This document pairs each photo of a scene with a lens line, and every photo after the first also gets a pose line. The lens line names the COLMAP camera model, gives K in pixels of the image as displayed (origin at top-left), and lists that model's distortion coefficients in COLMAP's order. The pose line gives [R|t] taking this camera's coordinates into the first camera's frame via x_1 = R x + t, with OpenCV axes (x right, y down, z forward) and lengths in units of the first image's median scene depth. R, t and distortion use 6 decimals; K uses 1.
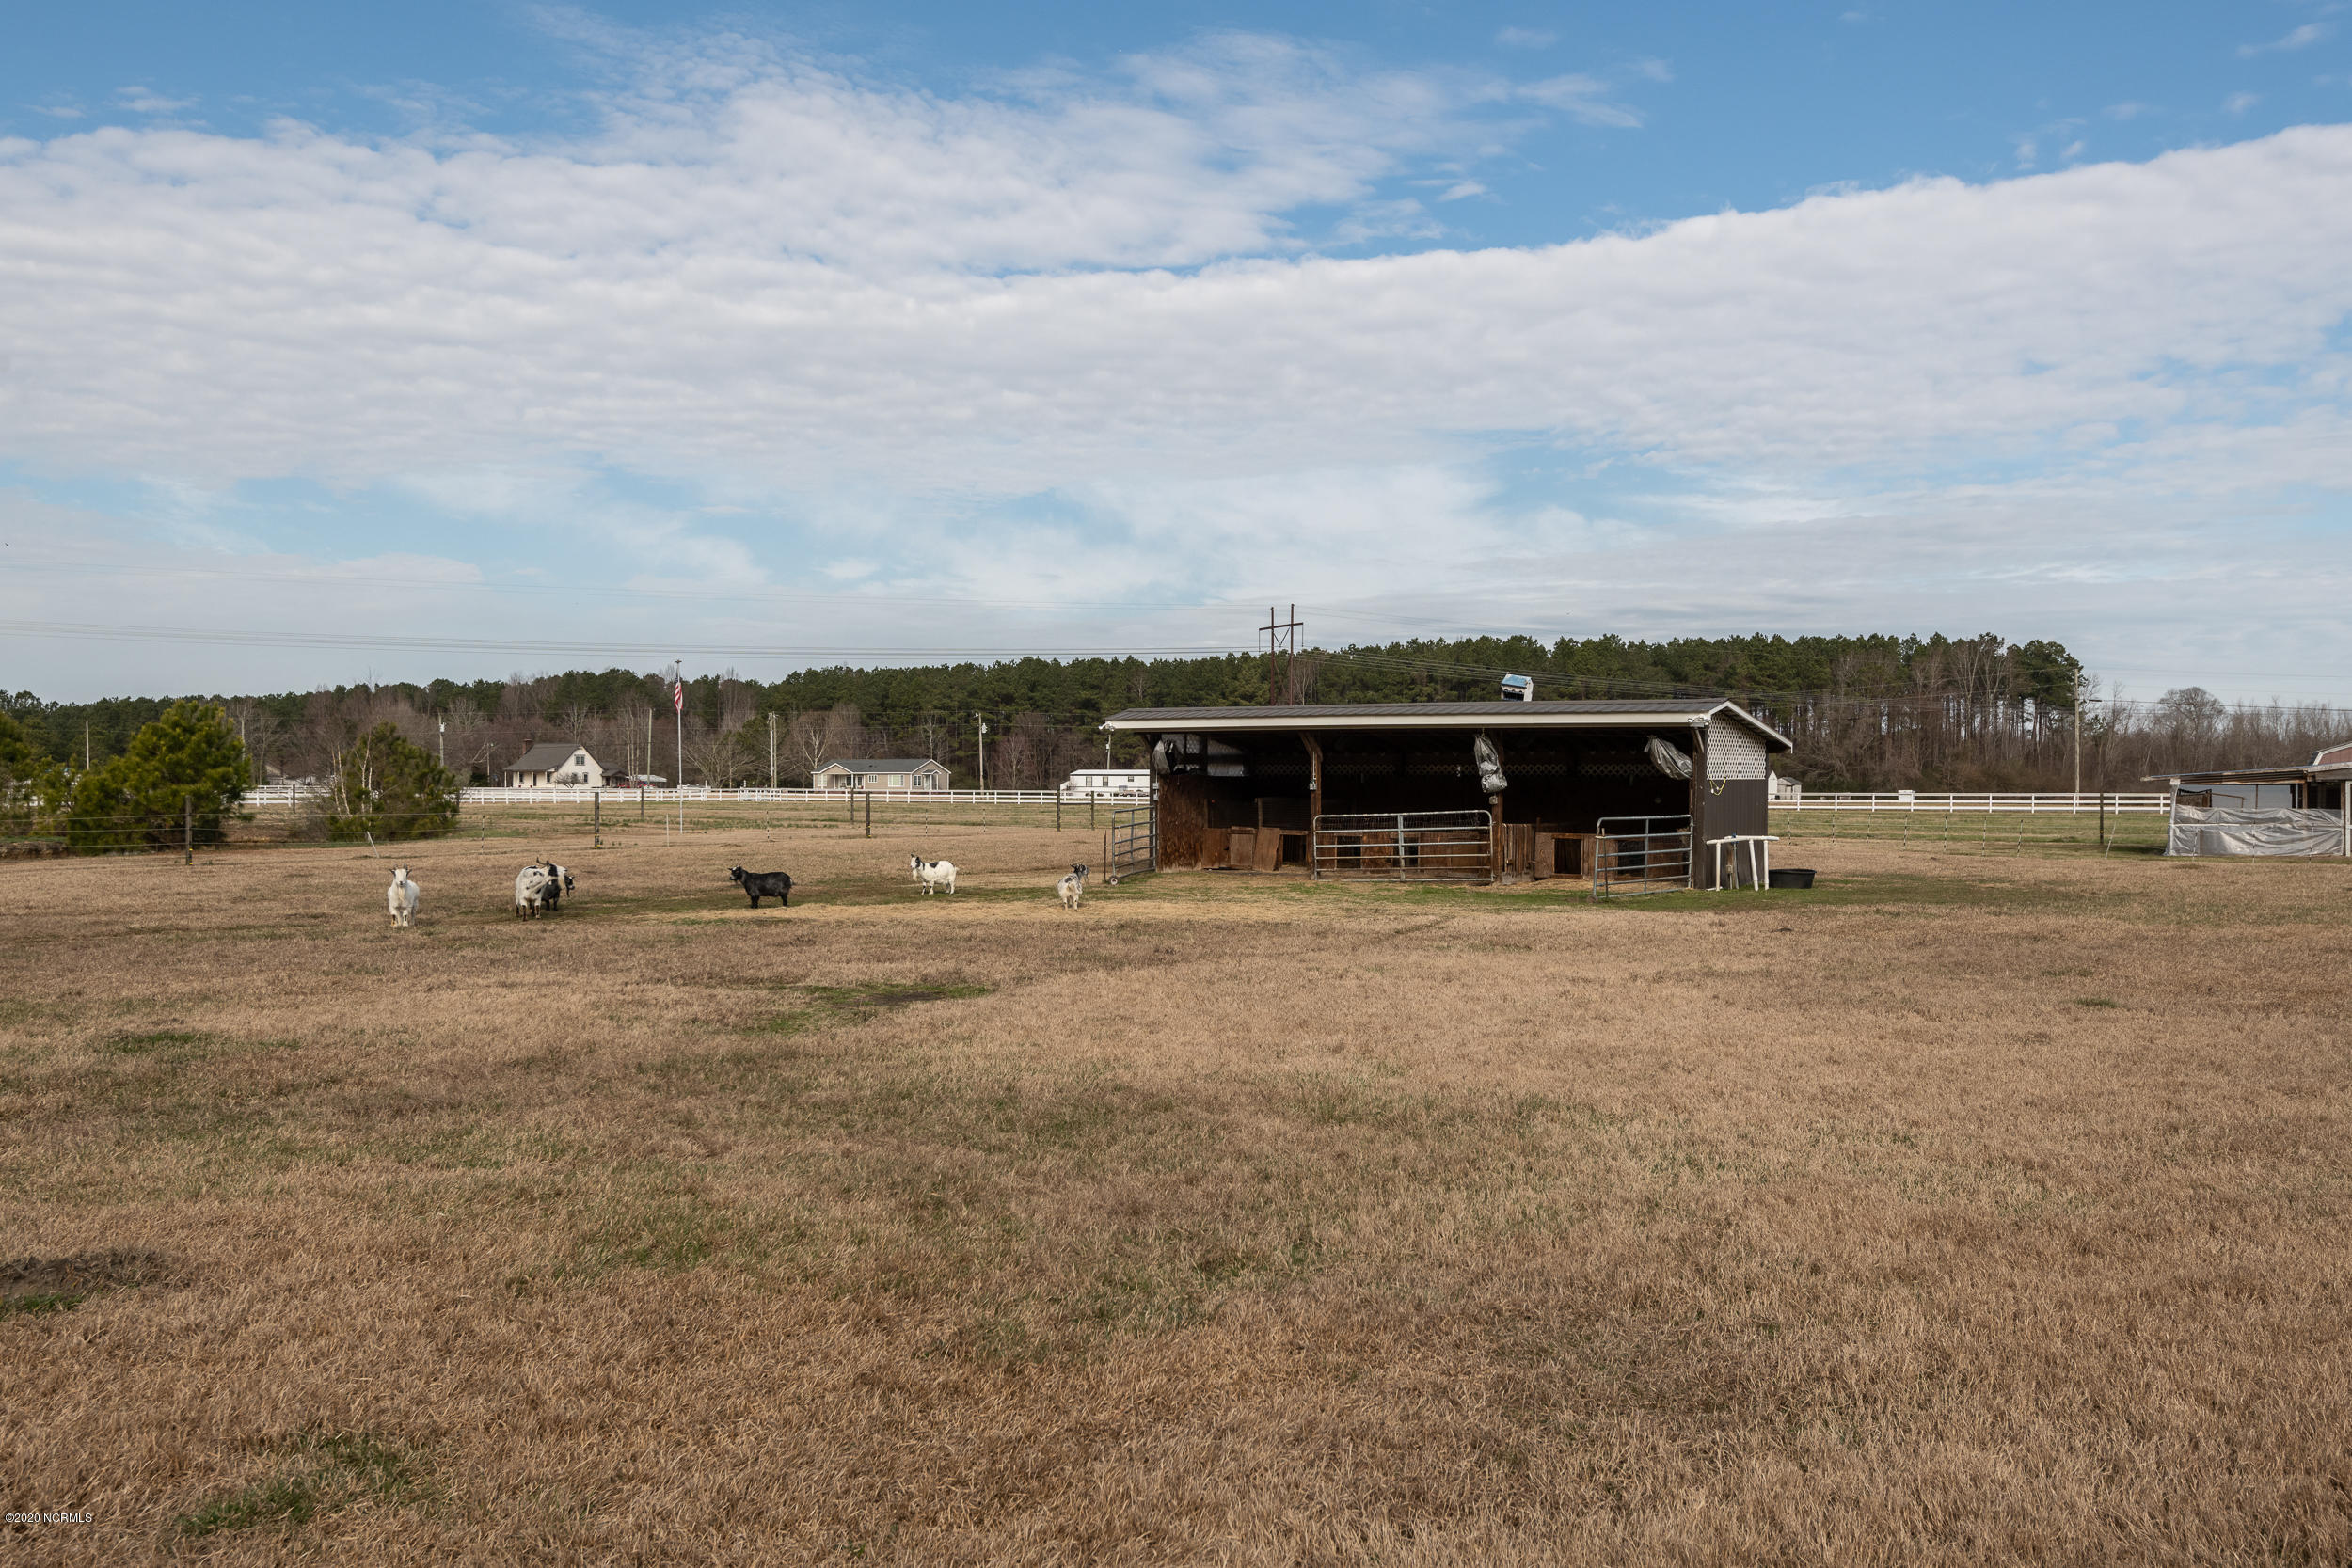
lens RADIAL K [[2030.2, 0, 1176.0], [0, 2030.2, 784.0], [0, 0, 1]] dist [-0.009181, -0.003050]
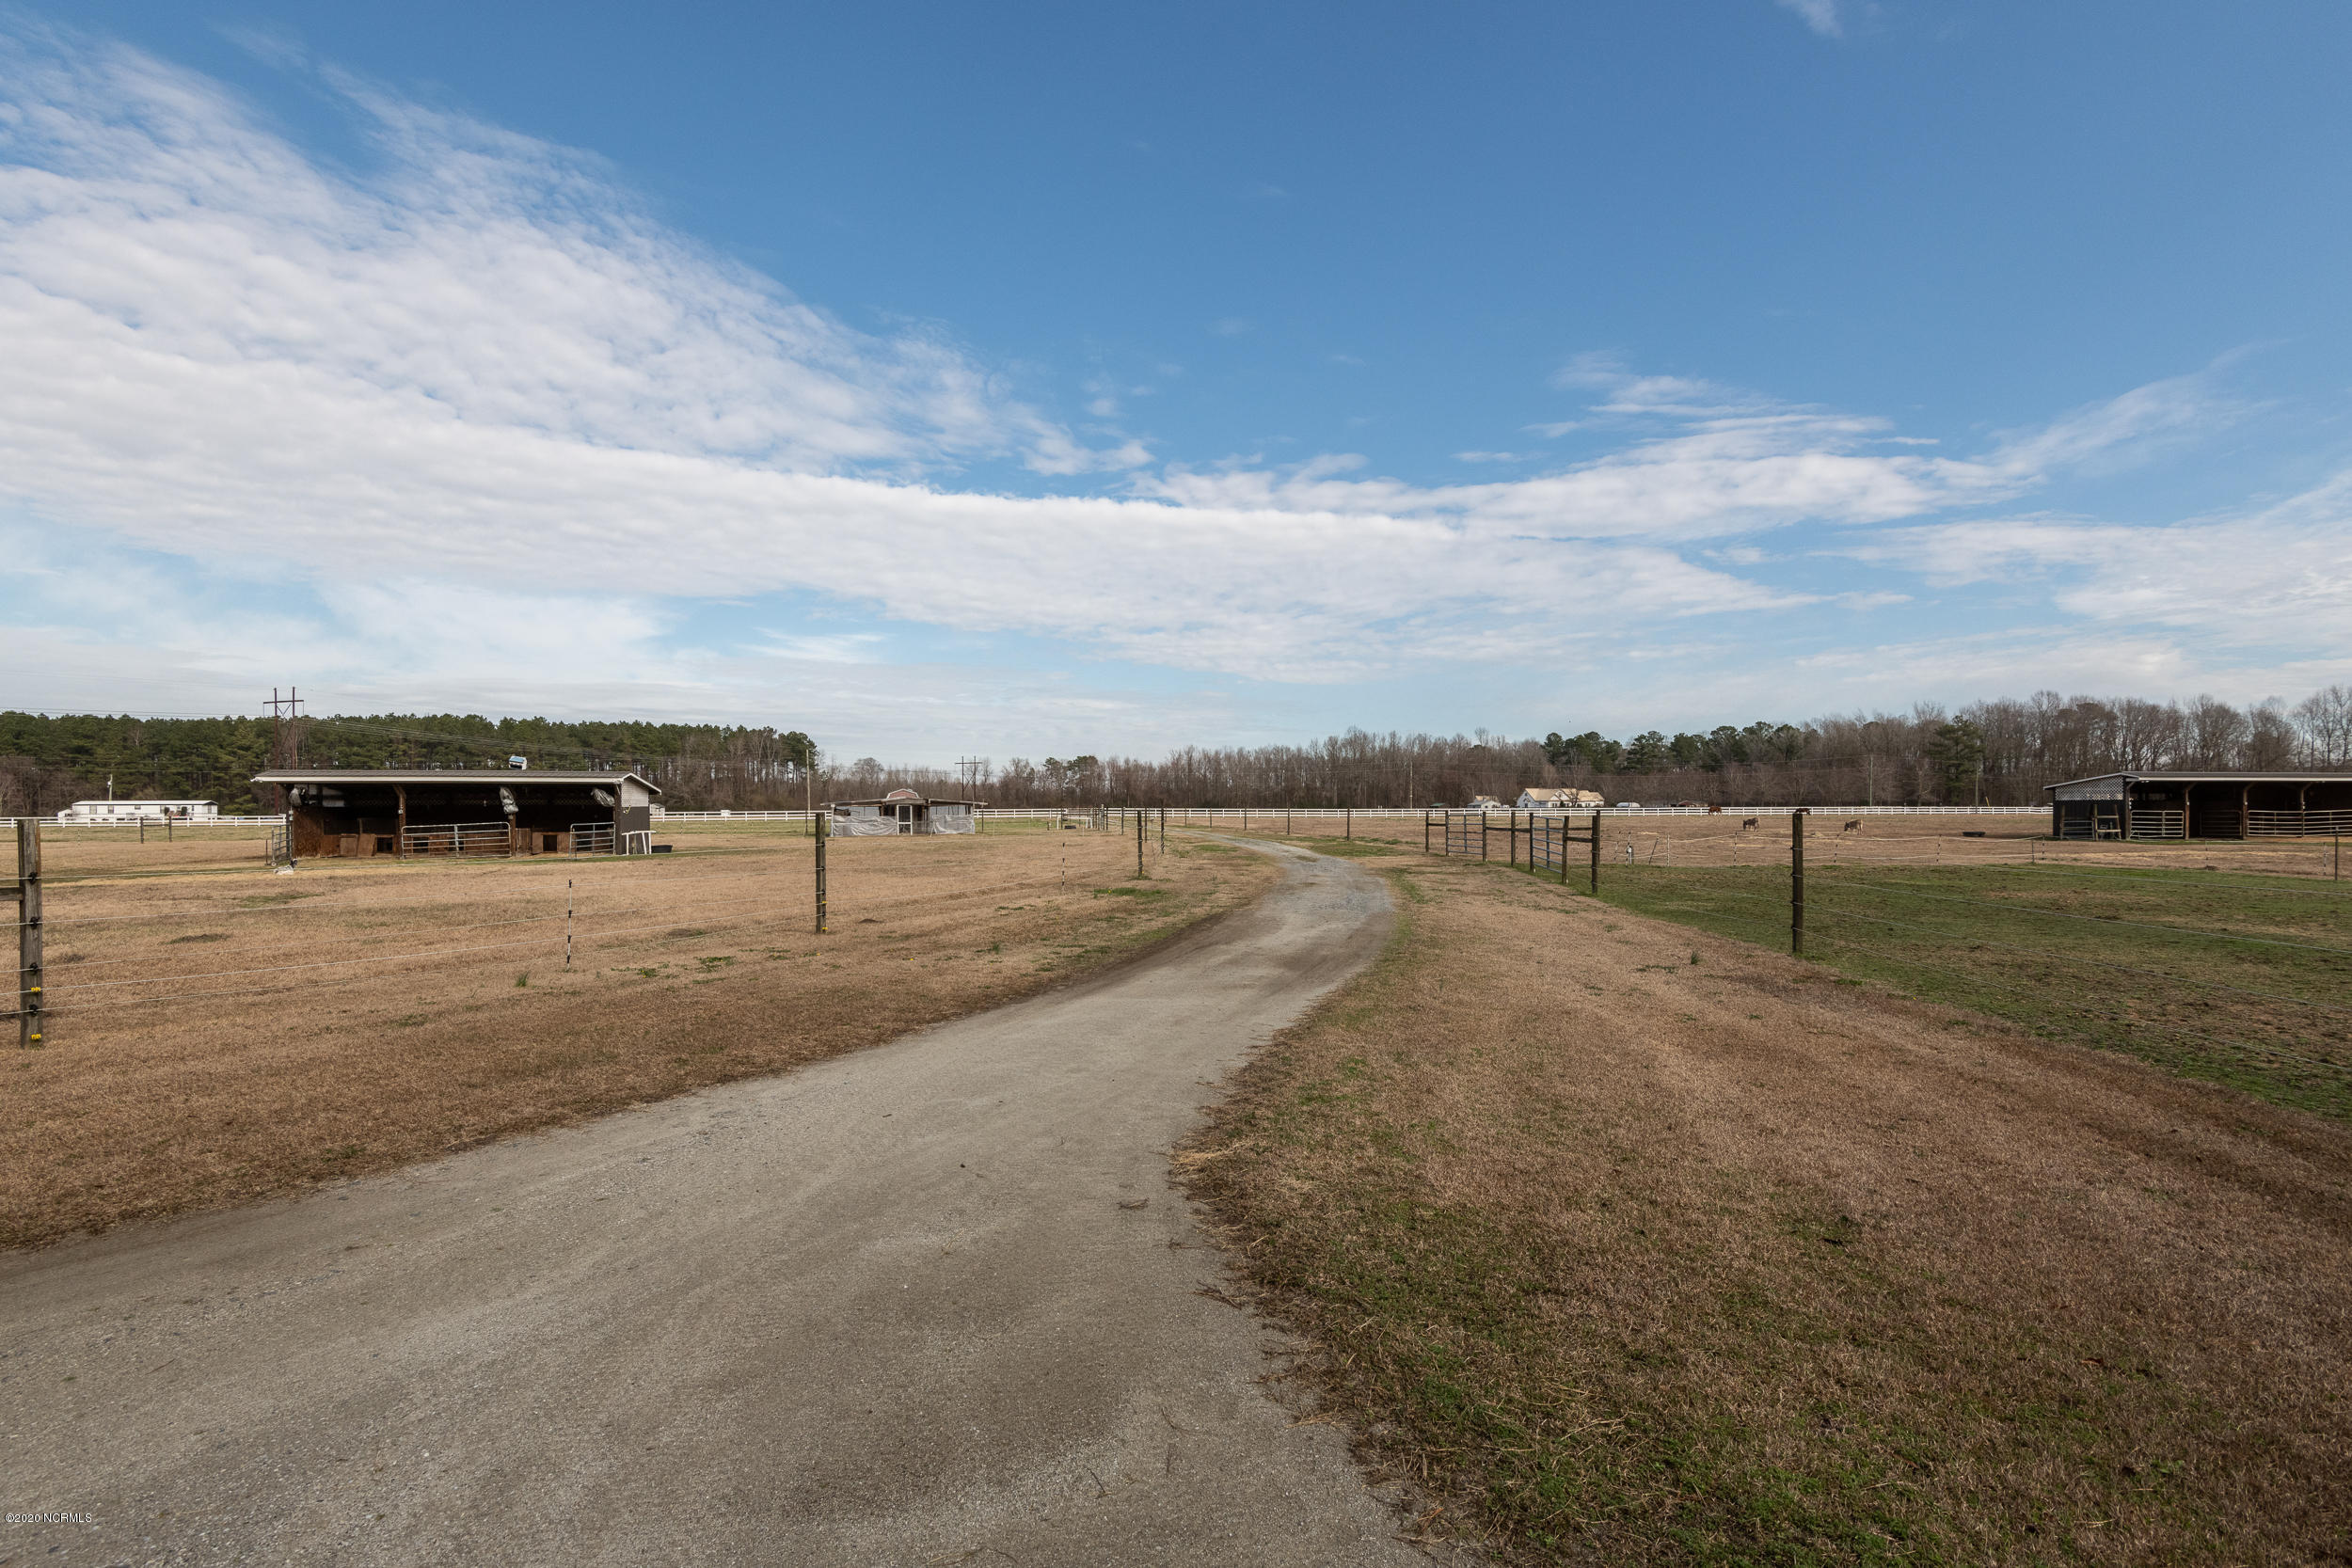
lens RADIAL K [[1101.4, 0, 1173.7], [0, 1101.4, 818.9], [0, 0, 1]] dist [0.014082, -0.000561]
pose [[0.744742, -0.015994, 0.667161, -0.082277], [0.008333, 0.999858, 0.014668, -0.001272], [-0.667300, -0.005364, 0.744769, -0.265330]]
